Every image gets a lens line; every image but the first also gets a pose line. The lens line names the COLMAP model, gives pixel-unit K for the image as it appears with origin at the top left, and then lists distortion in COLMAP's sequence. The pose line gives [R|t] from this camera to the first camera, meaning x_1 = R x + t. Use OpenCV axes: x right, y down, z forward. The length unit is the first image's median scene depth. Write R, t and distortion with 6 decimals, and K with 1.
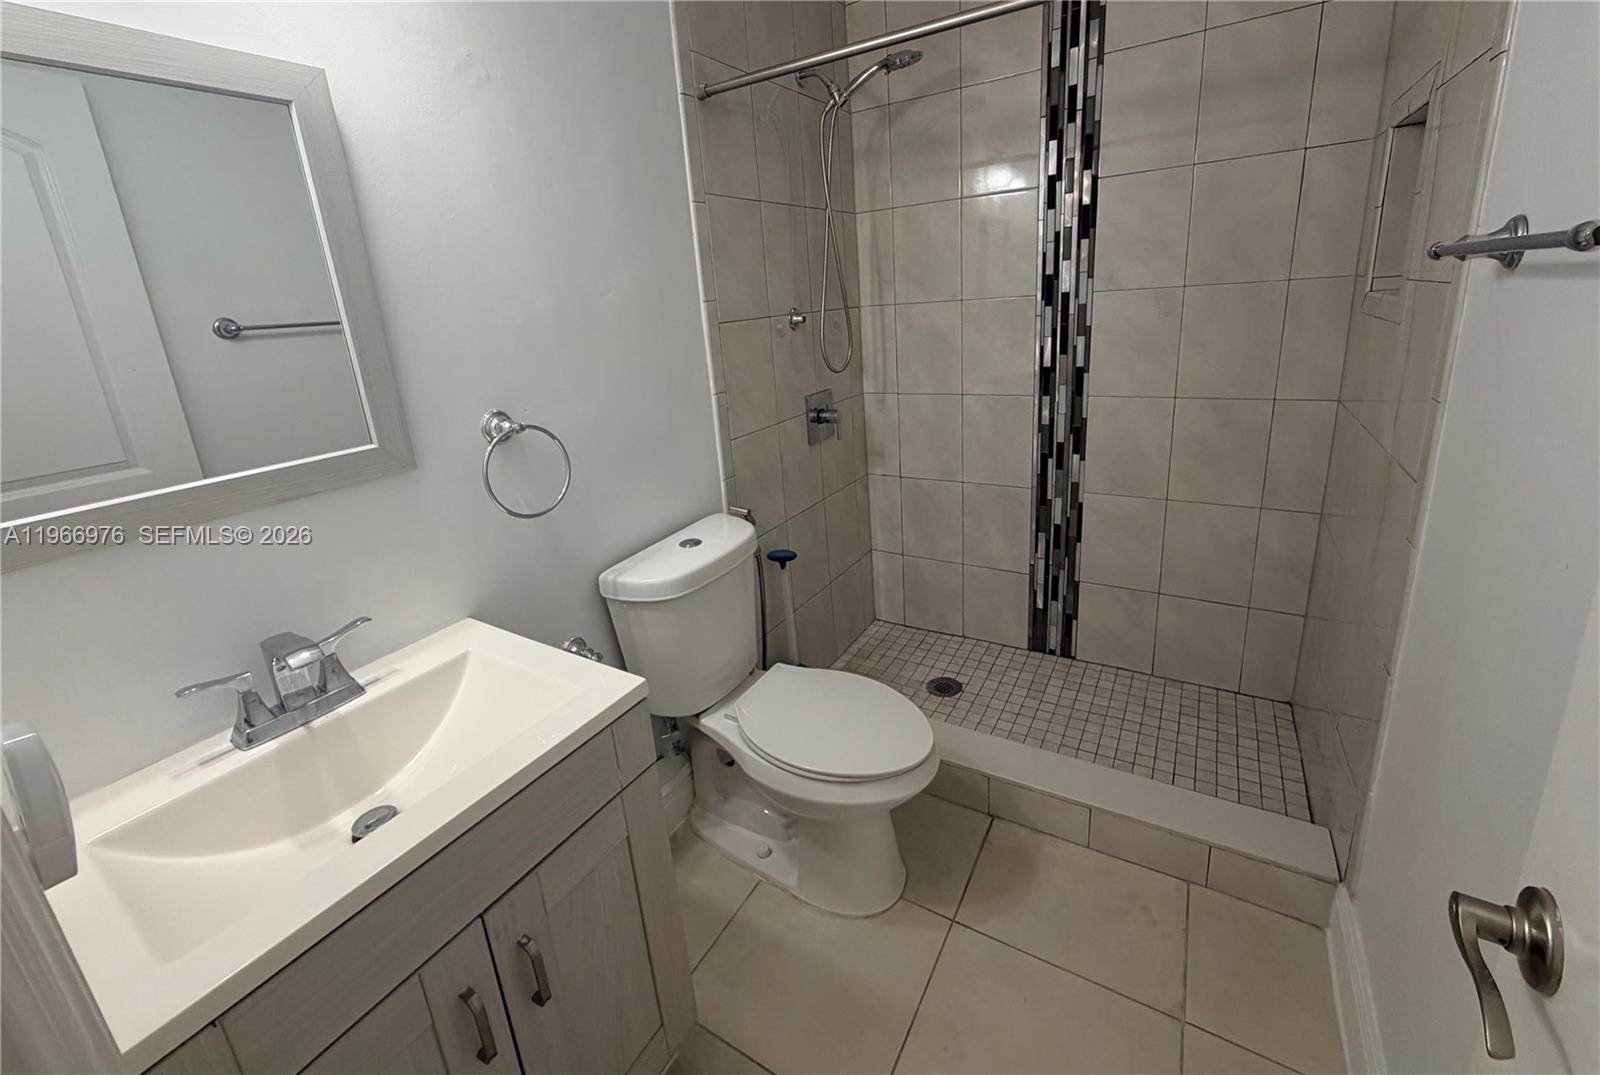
lens RADIAL K [[651.1, 0, 789.8], [0, 651.1, 529.7], [0, 0, 1]] dist [0.002351, -0.000746]
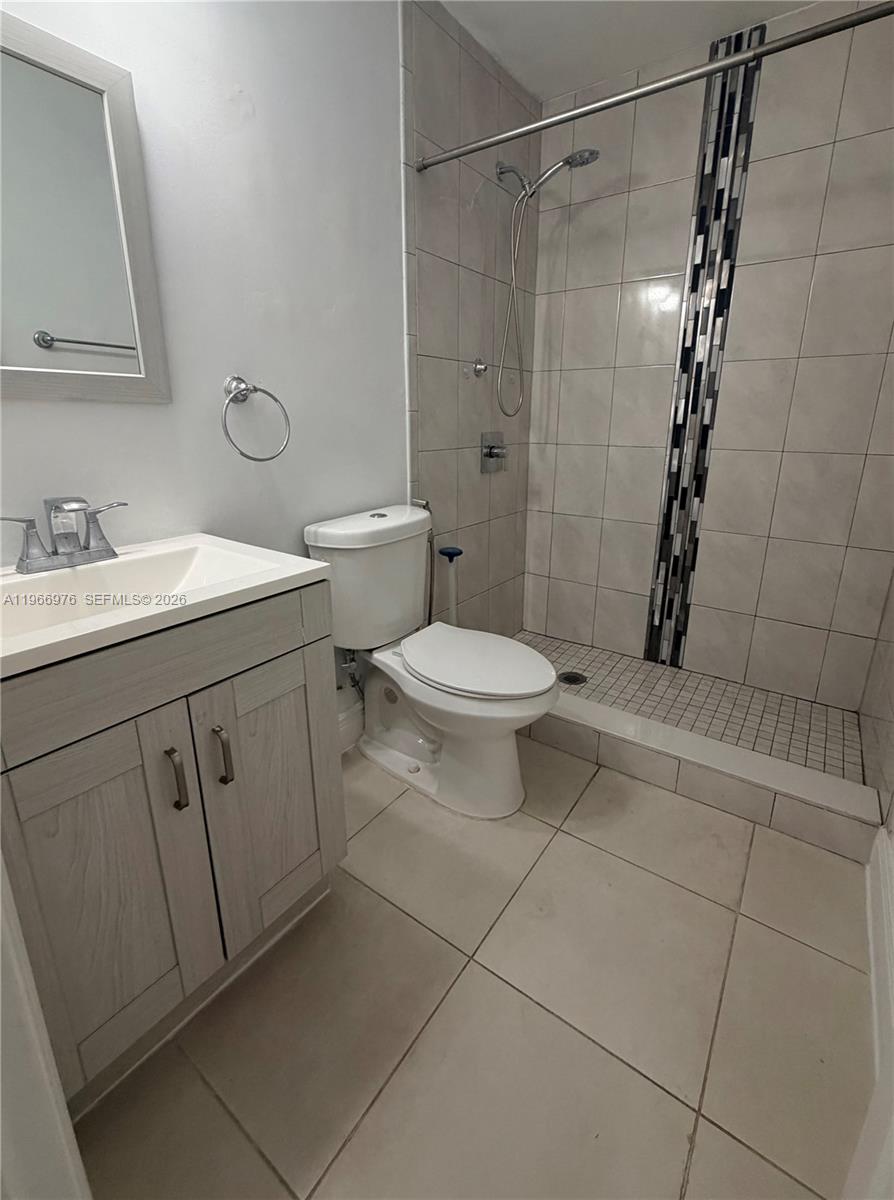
lens RADIAL K [[521.6, 0, 439.9], [0, 521.6, 595.2], [0, 0, 1]] dist [0.001578, -0.000029]
pose [[0.994702, 0.091563, -0.046741, 0.026101], [-0.091668, 0.995790, -0.000085, 0.149025], [0.046536, 0.004369, 0.998907, -0.008201]]
